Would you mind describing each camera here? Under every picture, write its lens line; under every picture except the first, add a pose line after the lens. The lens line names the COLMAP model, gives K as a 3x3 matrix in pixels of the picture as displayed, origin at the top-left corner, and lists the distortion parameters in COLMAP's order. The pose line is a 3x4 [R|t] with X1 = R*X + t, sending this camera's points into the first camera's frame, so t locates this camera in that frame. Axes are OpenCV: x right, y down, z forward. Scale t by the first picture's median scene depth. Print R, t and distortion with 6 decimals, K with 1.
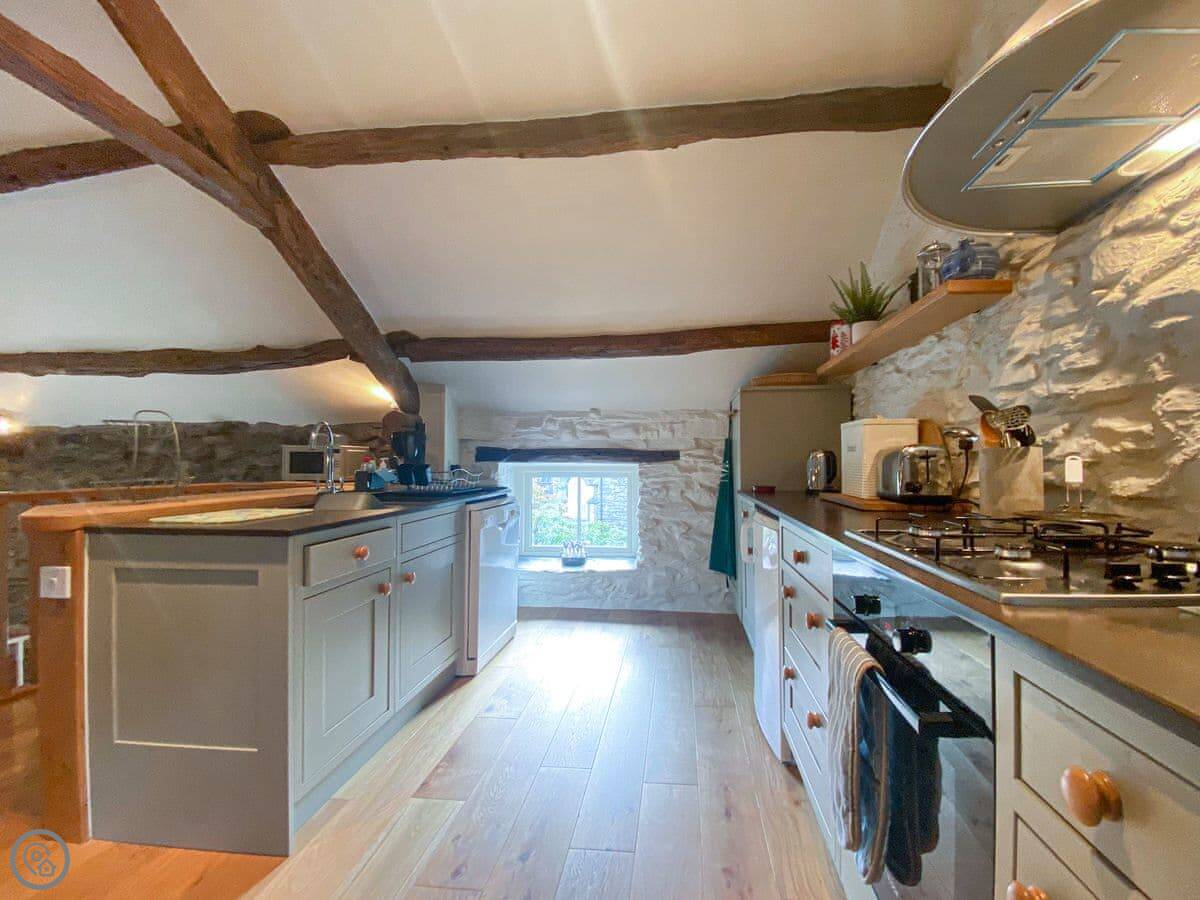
lens RADIAL K [[505.0, 0, 588.0], [0, 505.0, 461.4], [0, 0, 1]] dist [-0.002681, -0.001039]
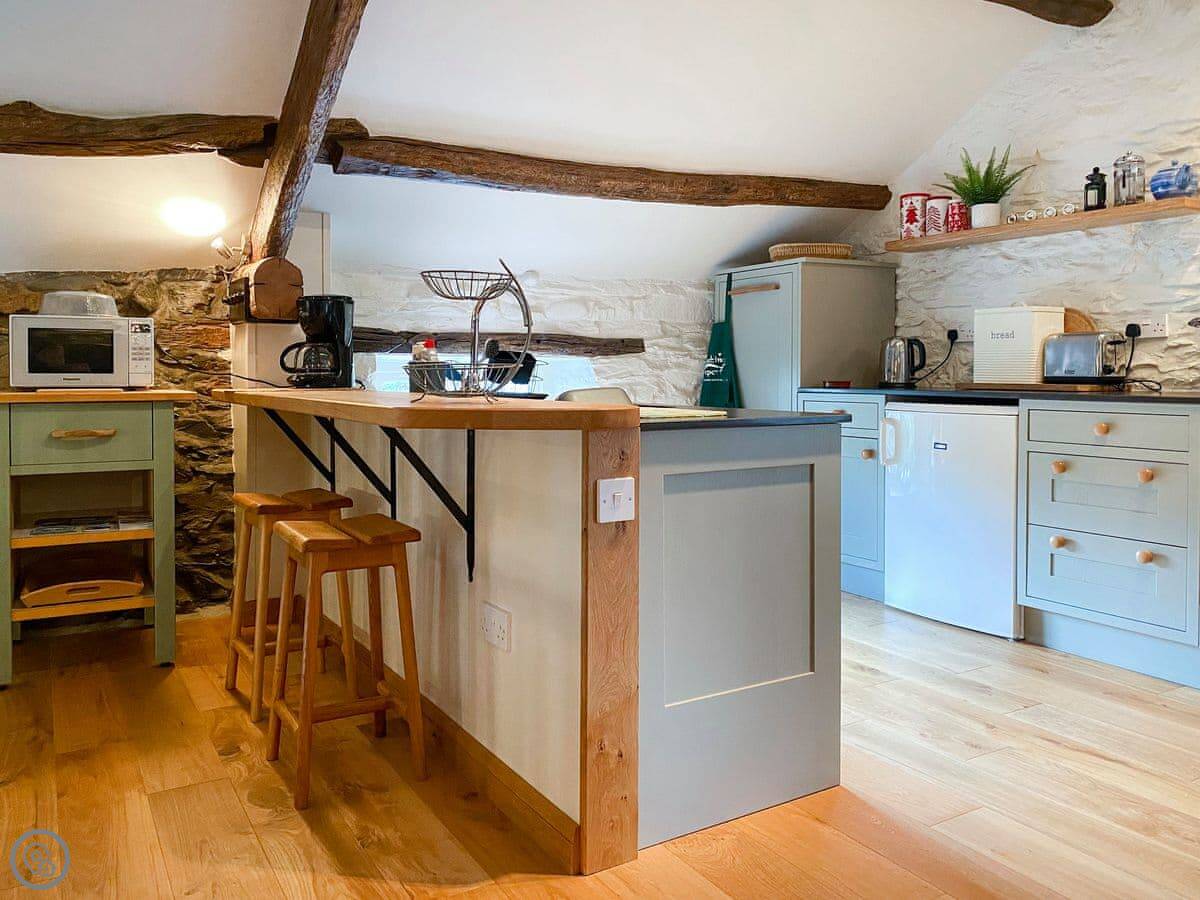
lens RADIAL K [[939.5, 0, 603.1], [0, 939.5, 452.8], [0, 0, 1]] dist [0.050729, -0.095127]
pose [[0.813085, -0.058043, 0.579244, -0.643844], [0.005049, 0.995683, 0.092685, 0.015154], [-0.582123, -0.072436, 0.809868, -0.035546]]
